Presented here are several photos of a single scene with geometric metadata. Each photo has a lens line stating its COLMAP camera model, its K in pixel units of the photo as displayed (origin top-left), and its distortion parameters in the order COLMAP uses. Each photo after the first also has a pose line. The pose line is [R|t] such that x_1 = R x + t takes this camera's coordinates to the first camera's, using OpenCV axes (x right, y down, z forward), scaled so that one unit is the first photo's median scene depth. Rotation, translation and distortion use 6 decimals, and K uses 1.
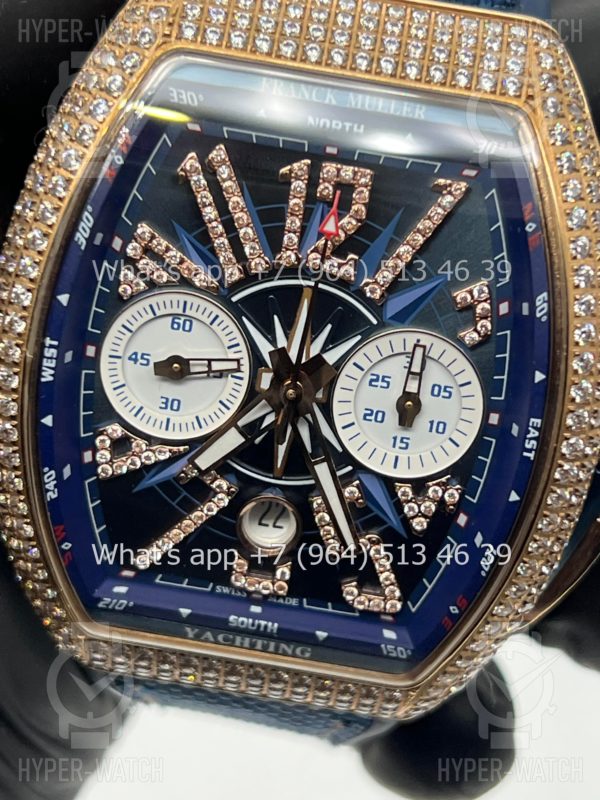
lens RADIAL K [[1915.7, 0, 301.3], [0, 1915.7, 398.6], [0, 0, 1]] dist [0.164520, 0.000000]
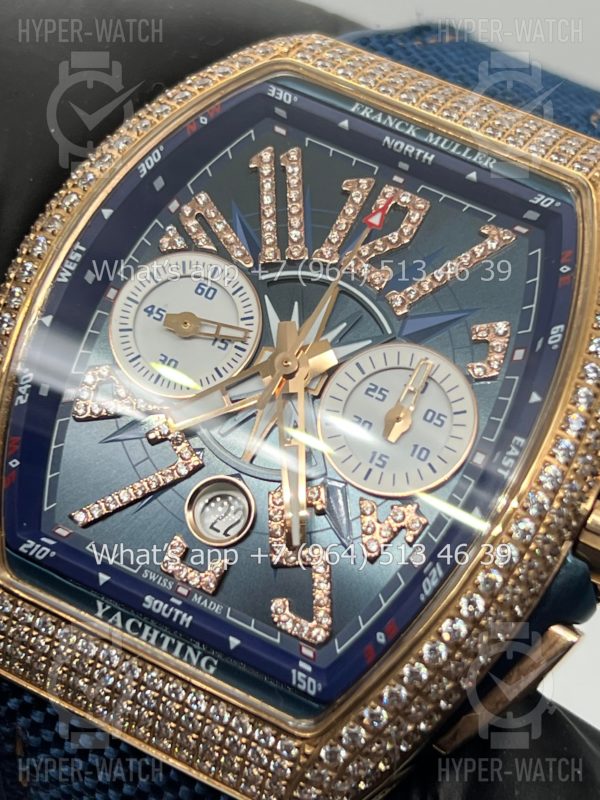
lens RADIAL K [[1915.7, 0, 296.3], [0, 1915.7, 398.2], [0, 0, 1]] dist [0.164520, 0.000000]
pose [[0.947638, 0.267901, -0.173811, 0.172635], [-0.319227, 0.809519, -0.492720, 0.487613], [0.008703, 0.522405, 0.852653, 0.170167]]
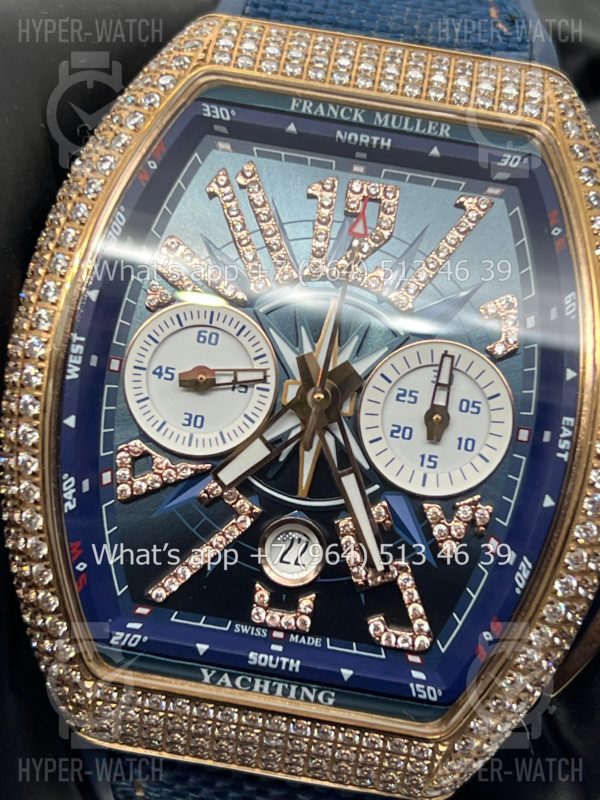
lens RADIAL K [[1915.7, 0, 292.3], [0, 1915.7, 400.4], [0, 0, 1]] dist [0.164520, 0.000000]
pose [[0.999615, 0.011904, 0.025073, -0.043007], [-0.003568, 0.950979, -0.309234, 0.299452], [-0.027525, 0.309025, 0.950655, 0.062767]]
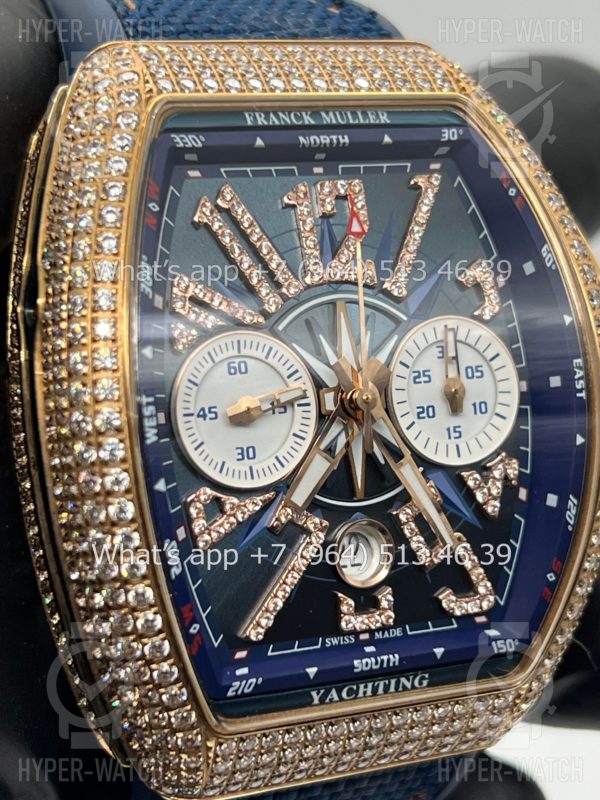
lens RADIAL K [[1915.7, 0, 295.2], [0, 1915.7, 400.2], [0, 0, 1]] dist [0.164520, 0.000000]
pose [[0.847462, -0.232443, 0.477261, -0.506525], [0.356918, 0.914994, -0.188137, 0.170409], [-0.392960, 0.329782, 0.858386, 0.155450]]
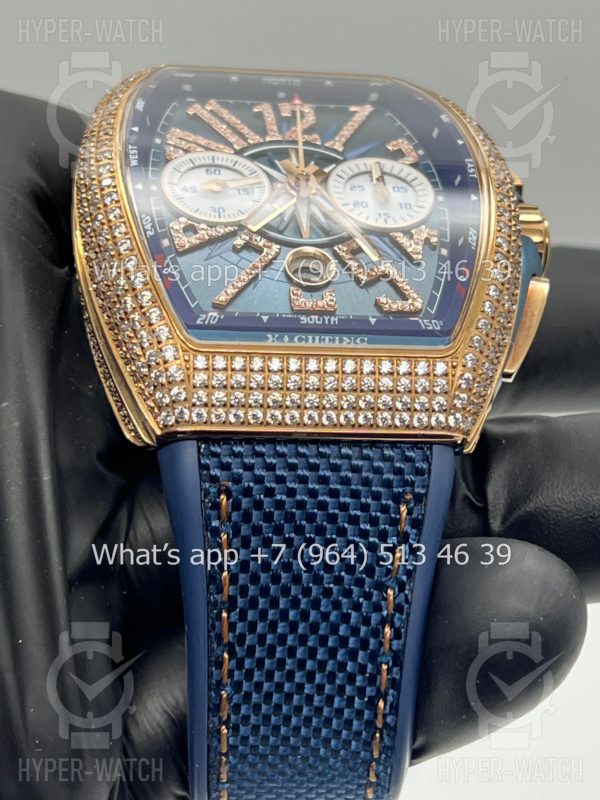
lens RADIAL K [[1915.7, 0, 301.1], [0, 1915.7, 399.4], [0, 0, 1]] dist [0.164520, 0.000000]
pose [[0.951249, -0.061832, 0.302163, -0.439472], [0.292668, 0.490093, -0.821069, 1.227772], [-0.097319, 0.869474, 0.484297, 0.451213]]
